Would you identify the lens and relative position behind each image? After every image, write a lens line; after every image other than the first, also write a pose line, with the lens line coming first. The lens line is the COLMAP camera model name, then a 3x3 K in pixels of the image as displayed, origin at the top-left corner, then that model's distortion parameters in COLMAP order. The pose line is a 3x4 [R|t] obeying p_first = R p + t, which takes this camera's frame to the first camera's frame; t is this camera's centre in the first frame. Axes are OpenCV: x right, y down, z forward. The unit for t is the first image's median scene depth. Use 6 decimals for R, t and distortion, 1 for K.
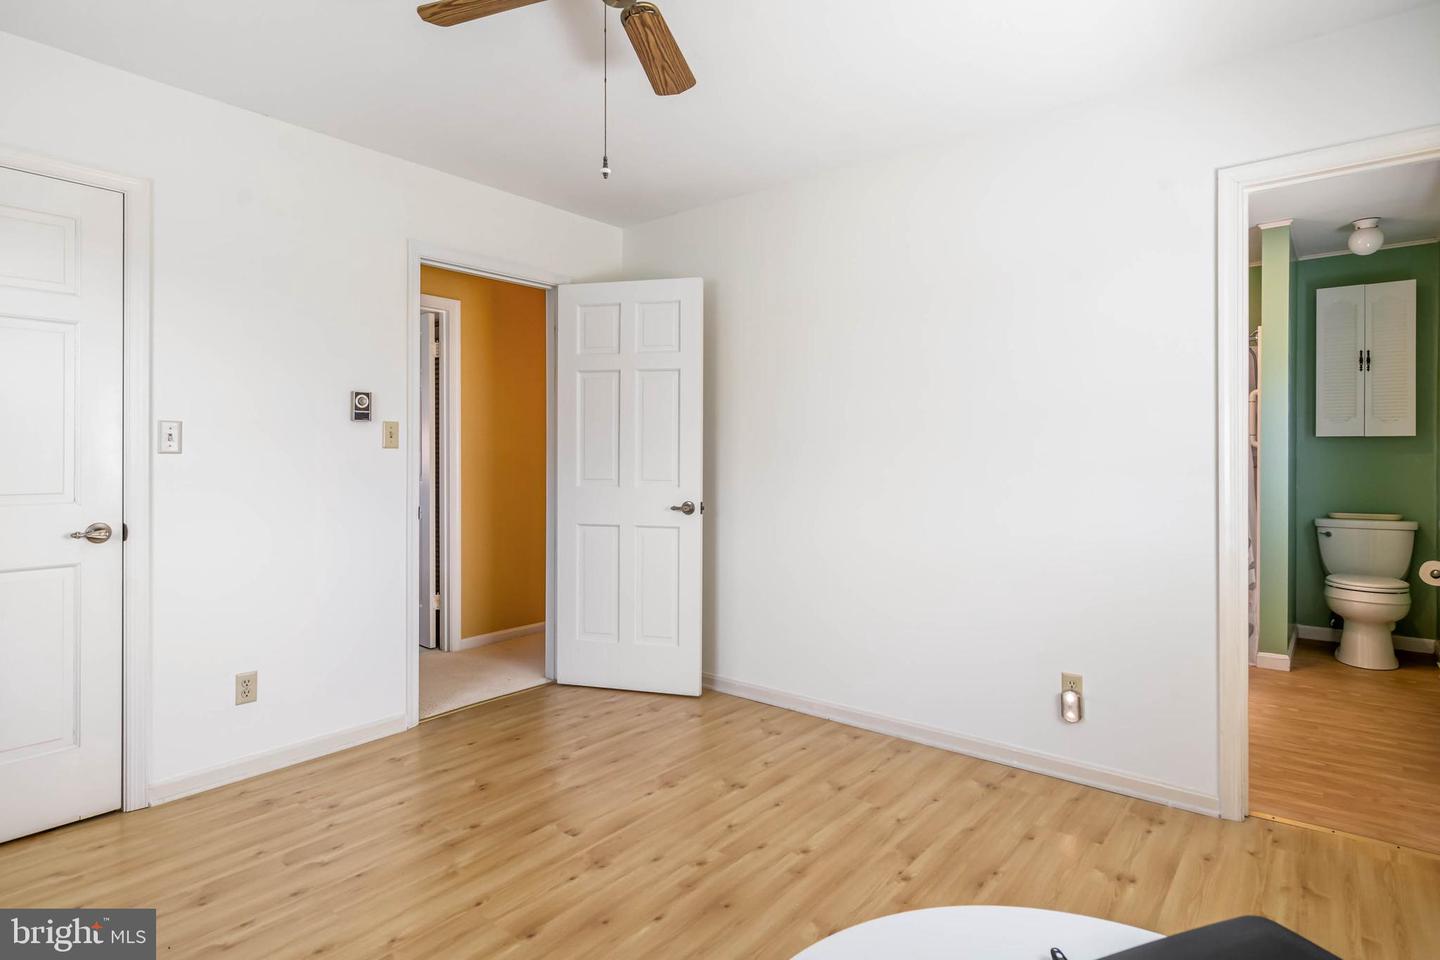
lens RADIAL K [[741.2, 0, 719.5], [0, 741.2, 476.4], [0, 0, 1]] dist [0.004128, 0.000277]
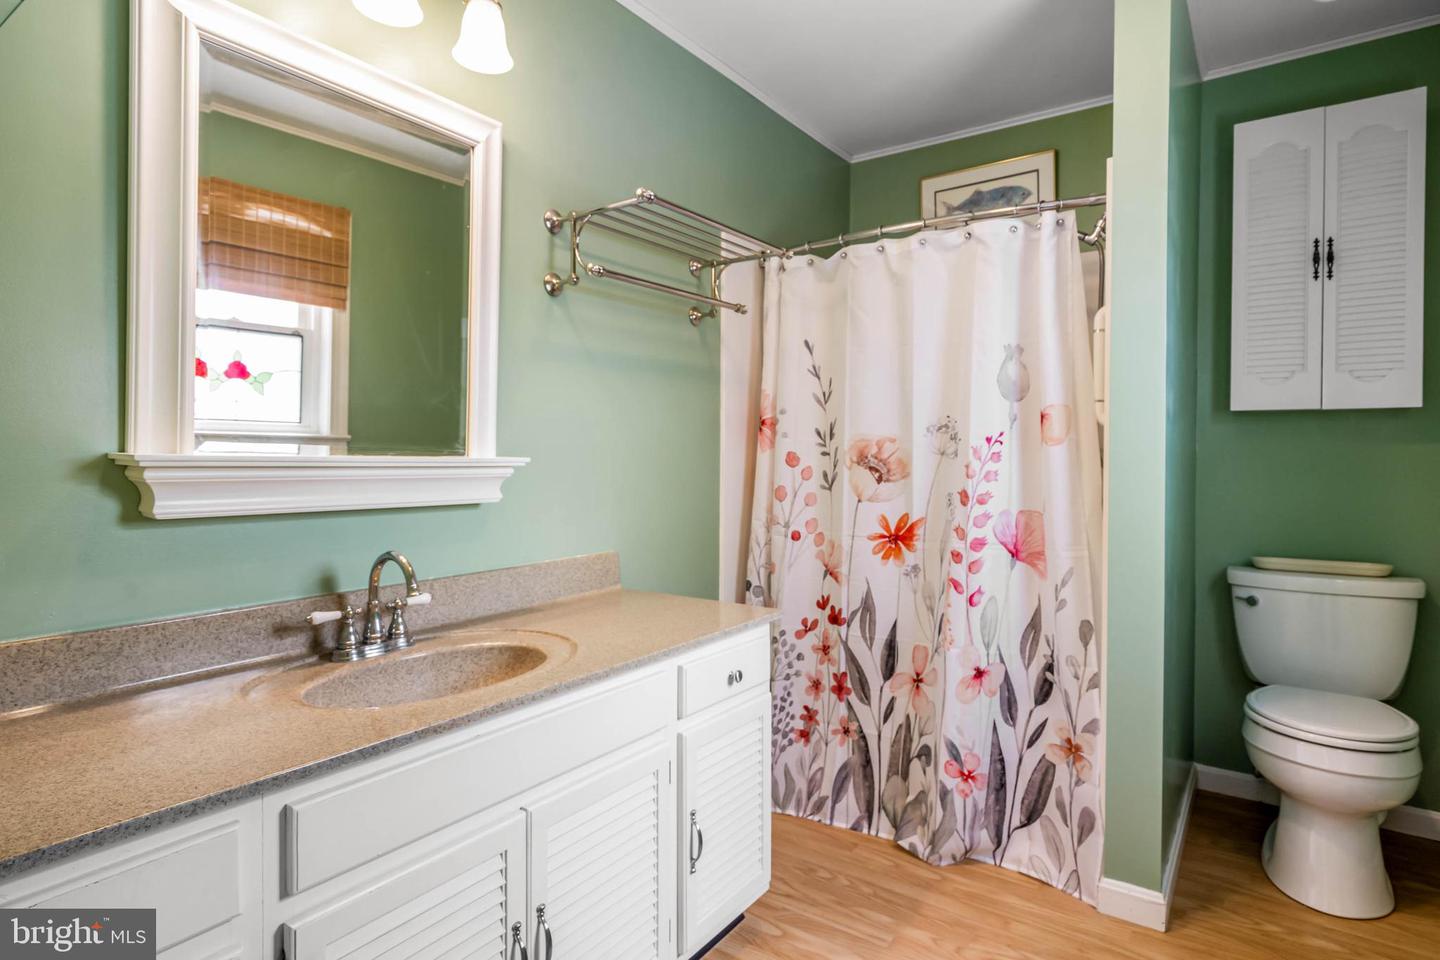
lens RADIAL K [[741.2, 0, 721.2], [0, 741.2, 474.8], [0, 0, 1]] dist [0.004128, 0.000277]
pose [[0.997902, 0.009298, 0.064076, 0.429421], [-0.009340, 0.999956, 0.000350, -0.005072], [-0.064070, -0.000948, 0.997945, 0.523161]]
